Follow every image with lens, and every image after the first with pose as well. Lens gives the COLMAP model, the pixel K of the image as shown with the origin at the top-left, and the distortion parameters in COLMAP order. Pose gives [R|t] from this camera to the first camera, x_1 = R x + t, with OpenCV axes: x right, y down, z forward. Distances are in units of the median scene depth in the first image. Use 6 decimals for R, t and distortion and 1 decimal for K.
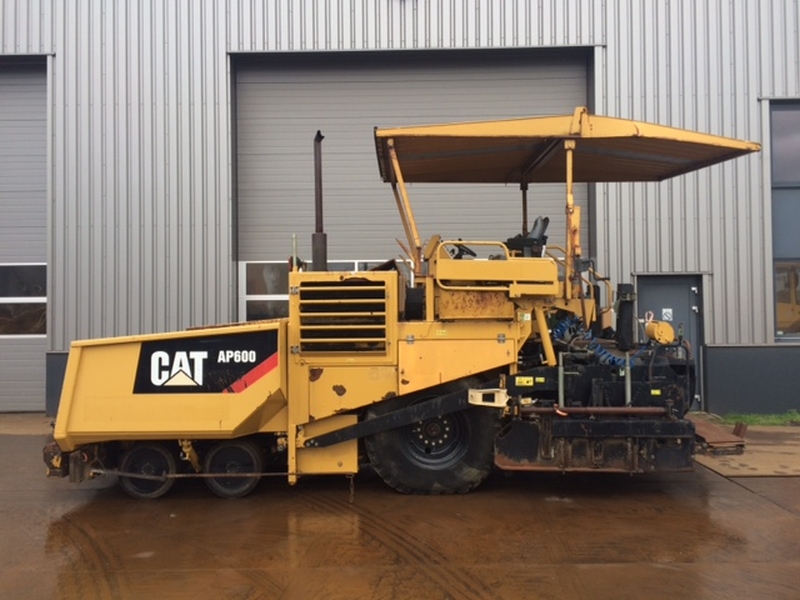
lens RADIAL K [[678.1, 0, 400.9], [0, 678.1, 288.2], [0, 0, 1]] dist [0.057790, -0.071908]
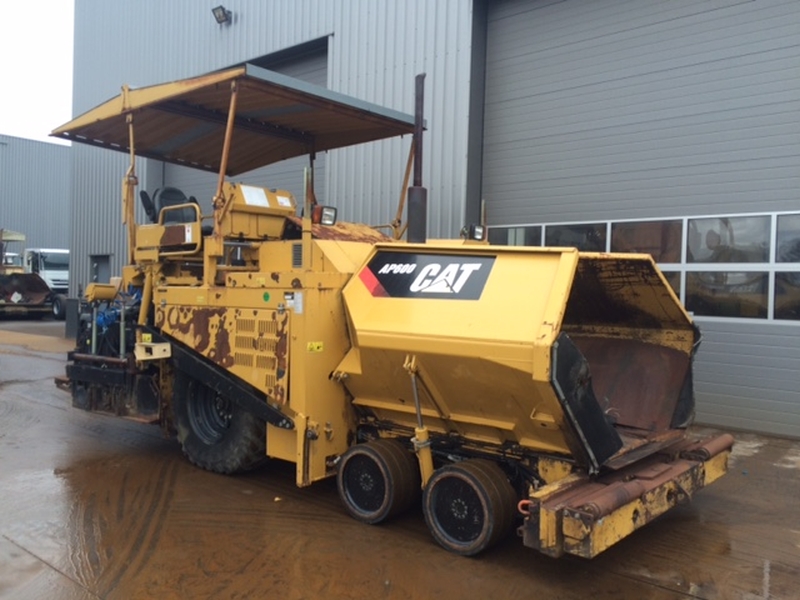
lens RADIAL K [[678.1, 0, 400.9], [0, 678.1, 288.2], [0, 0, 1]] dist [0.057790, -0.071908]
pose [[0.770979, 0.029717, -0.636167, 0.445477], [-0.009174, 0.999325, 0.035563, 0.019603], [0.636794, -0.021582, 0.770732, 0.447216]]
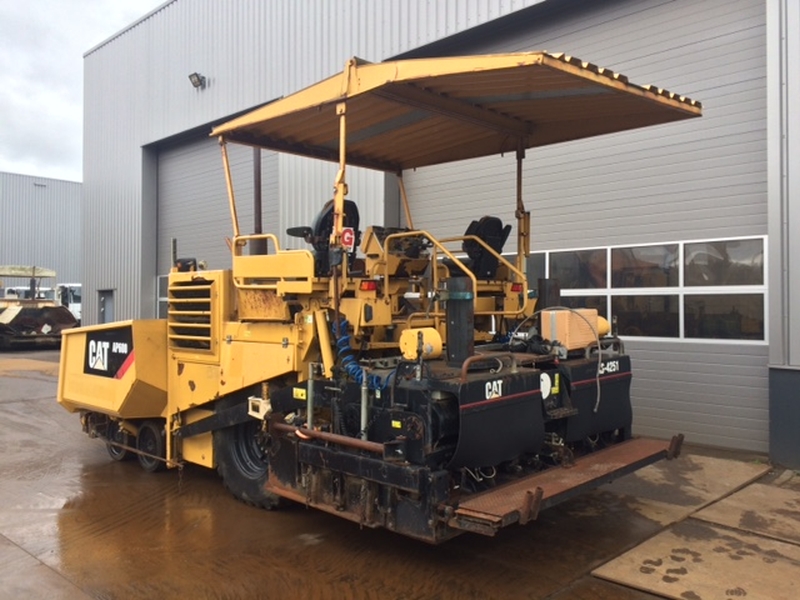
lens RADIAL K [[687.9, 0, 399.3], [0, 687.9, 289.4], [0, 0, 1]] dist [0.059710, -0.001165]
pose [[0.722414, -0.007236, -0.691423, 0.865010], [0.011149, 0.999937, 0.001184, 0.004903], [0.691371, -0.008564, 0.722449, 0.448505]]
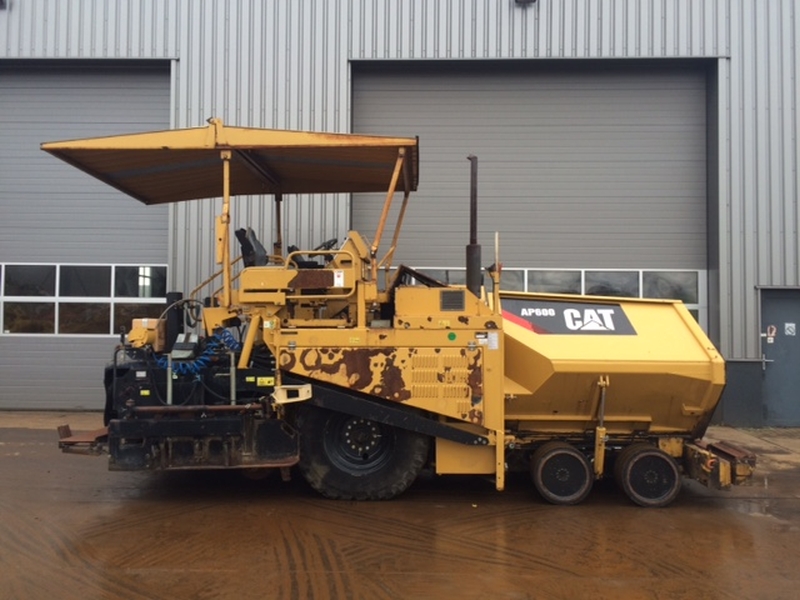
lens RADIAL K [[678.1, 0, 400.9], [0, 678.1, 288.2], [0, 0, 1]] dist [0.057790, -0.071908]
pose [[0.999631, 0.020456, -0.017863, -0.268868], [-0.020661, 0.999721, -0.011419, 0.003957], [0.017625, 0.011784, 0.999775, -0.002279]]
